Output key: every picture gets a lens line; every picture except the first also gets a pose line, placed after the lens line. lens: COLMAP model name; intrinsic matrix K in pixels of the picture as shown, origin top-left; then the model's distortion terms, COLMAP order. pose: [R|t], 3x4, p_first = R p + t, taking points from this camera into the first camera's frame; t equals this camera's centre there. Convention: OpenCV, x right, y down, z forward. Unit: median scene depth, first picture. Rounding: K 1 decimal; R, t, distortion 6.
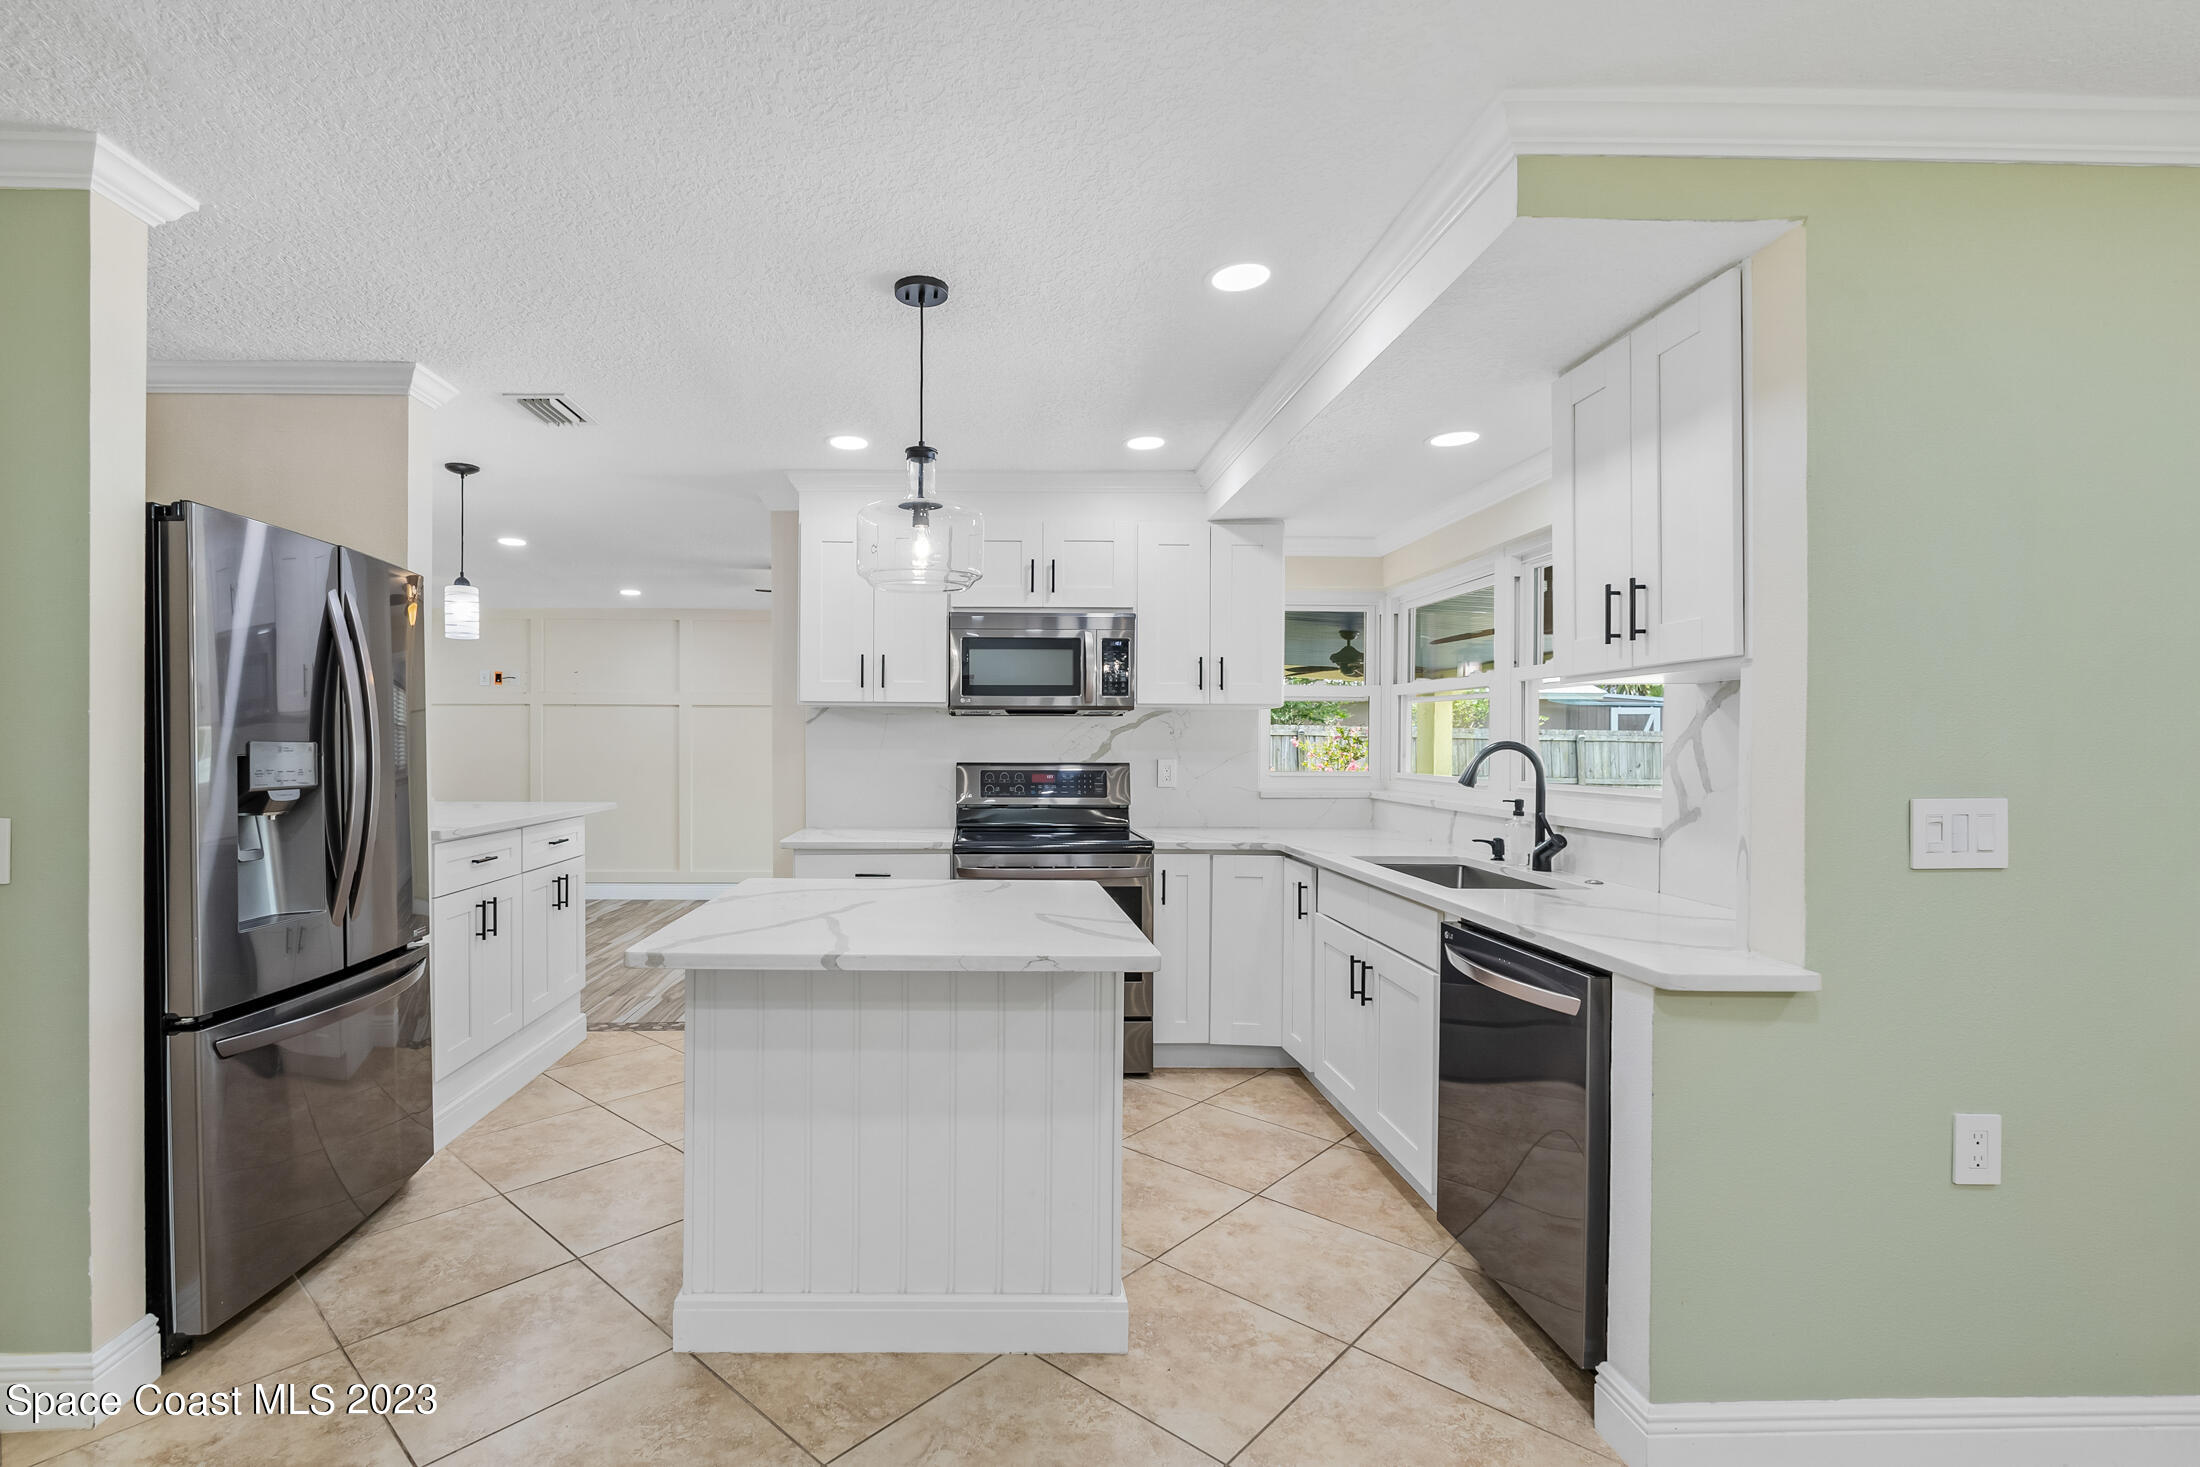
lens RADIAL K [[995.3, 0, 1100.0], [0, 995.3, 733.5], [0, 0, 1]] dist [-0.020163, 0.000190]
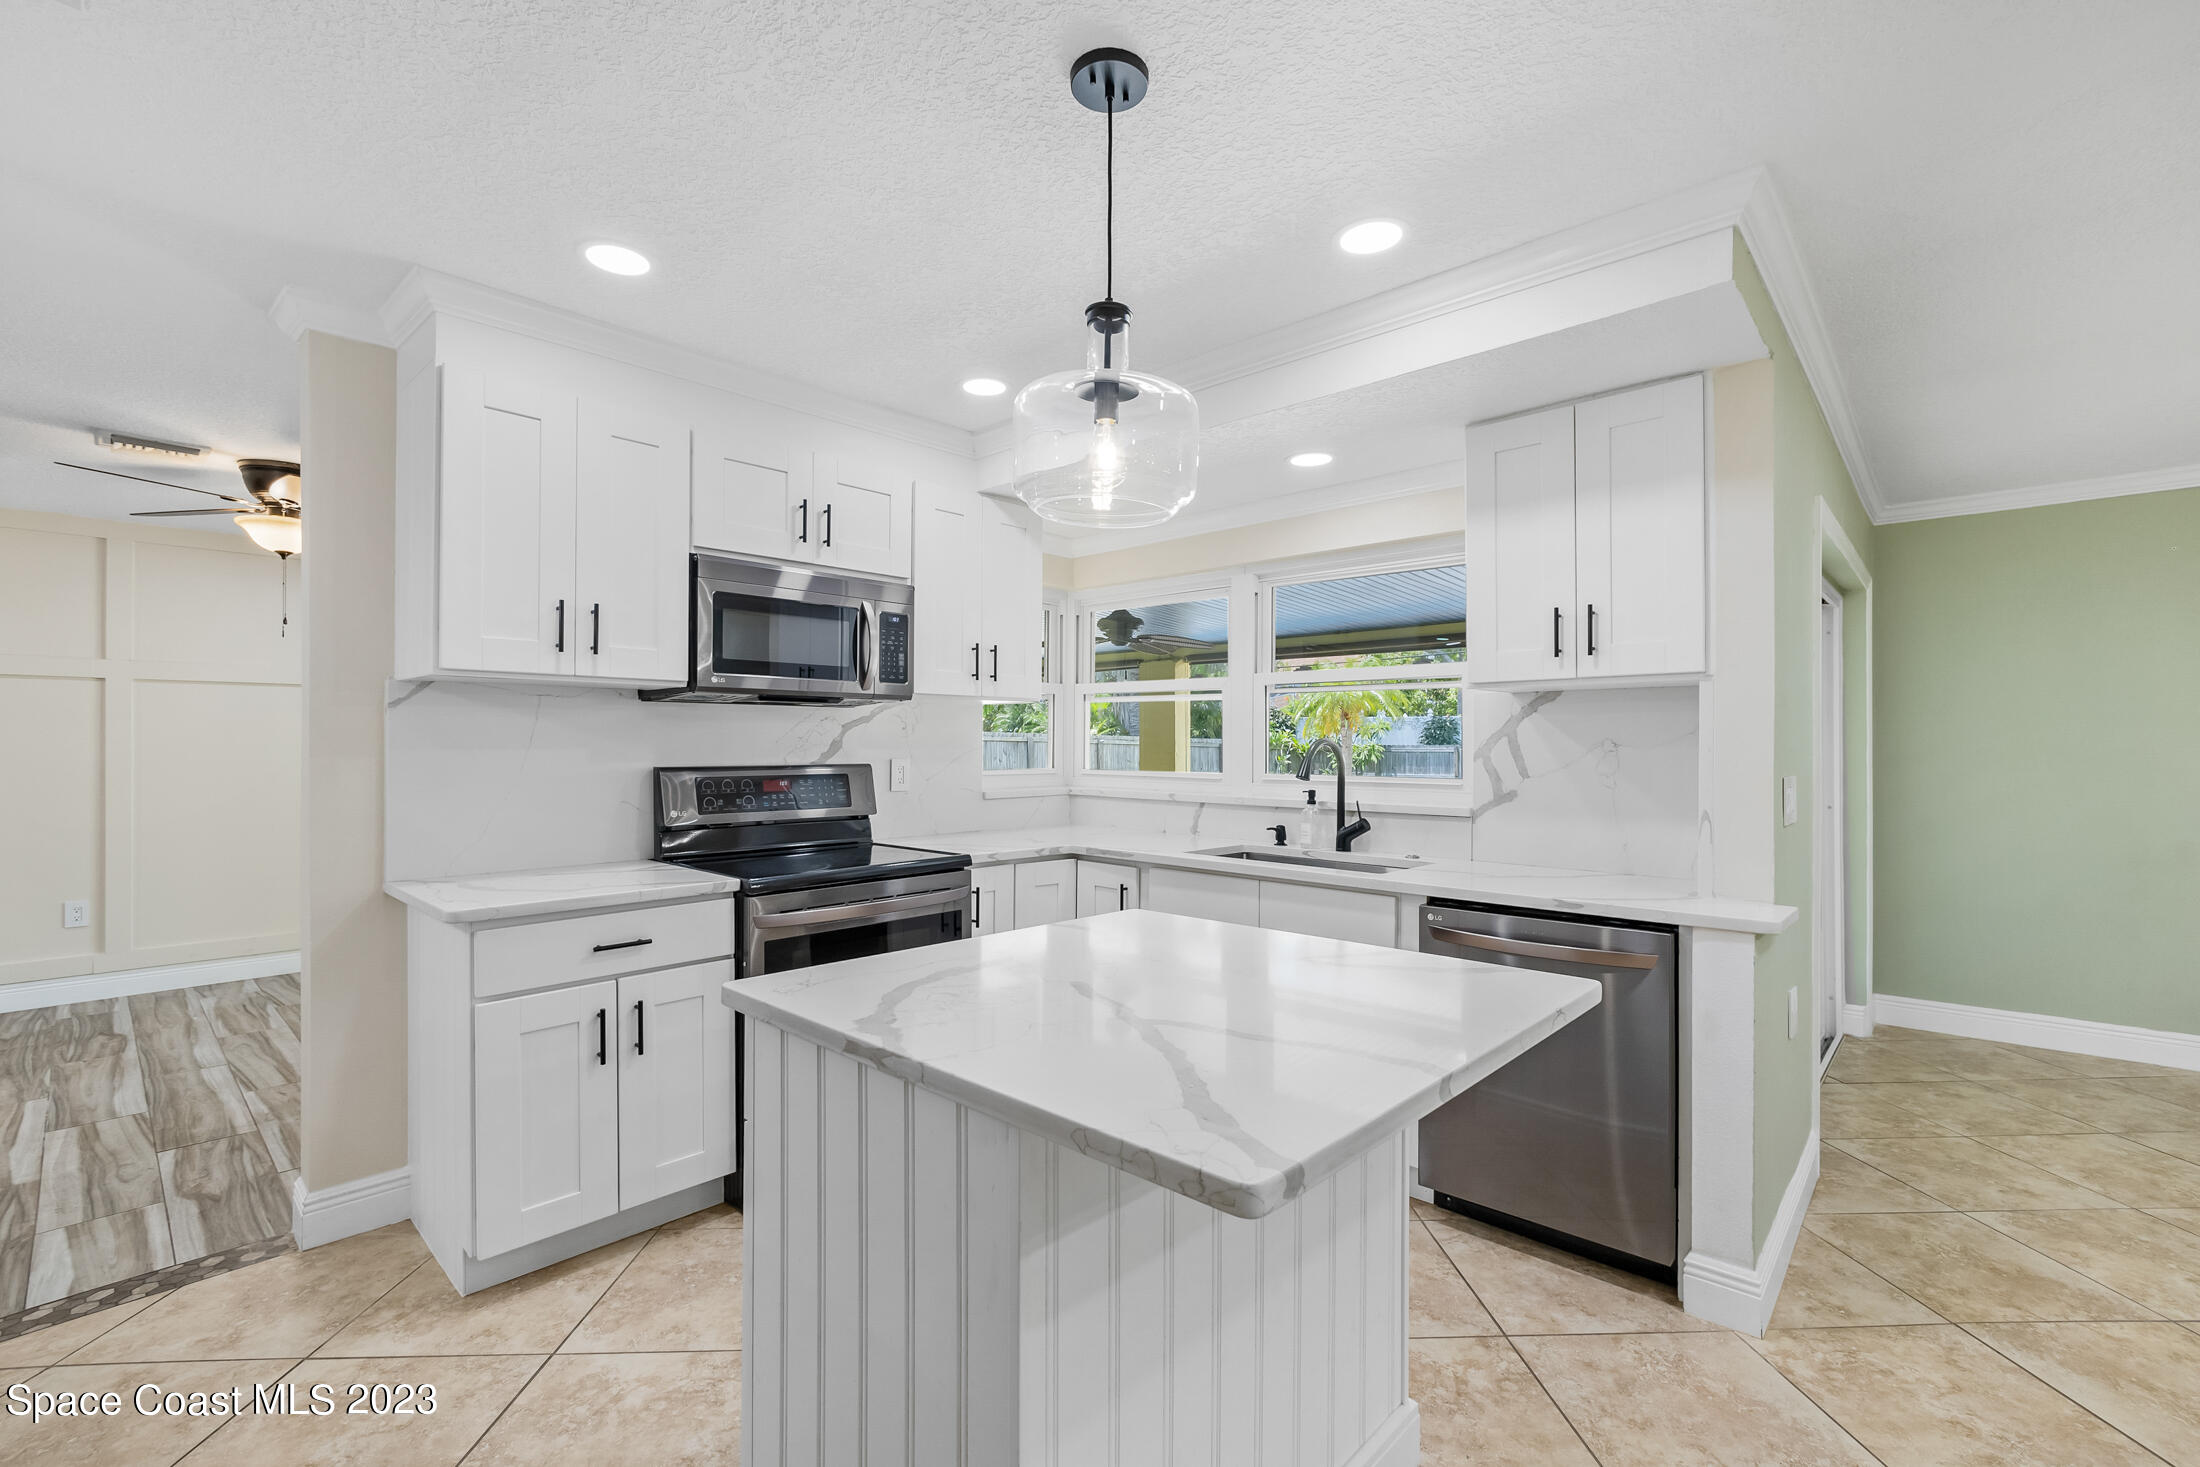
lens RADIAL K [[905.8, 0, 1100.0], [0, 905.8, 733.5], [0, 0, 1]] dist [-0.003357, -0.000119]
pose [[0.727327, 0.005942, 0.686265, -0.394680], [-0.005944, 0.999980, -0.002359, 0.005105], [-0.686265, -0.002363, 0.727348, 0.352856]]
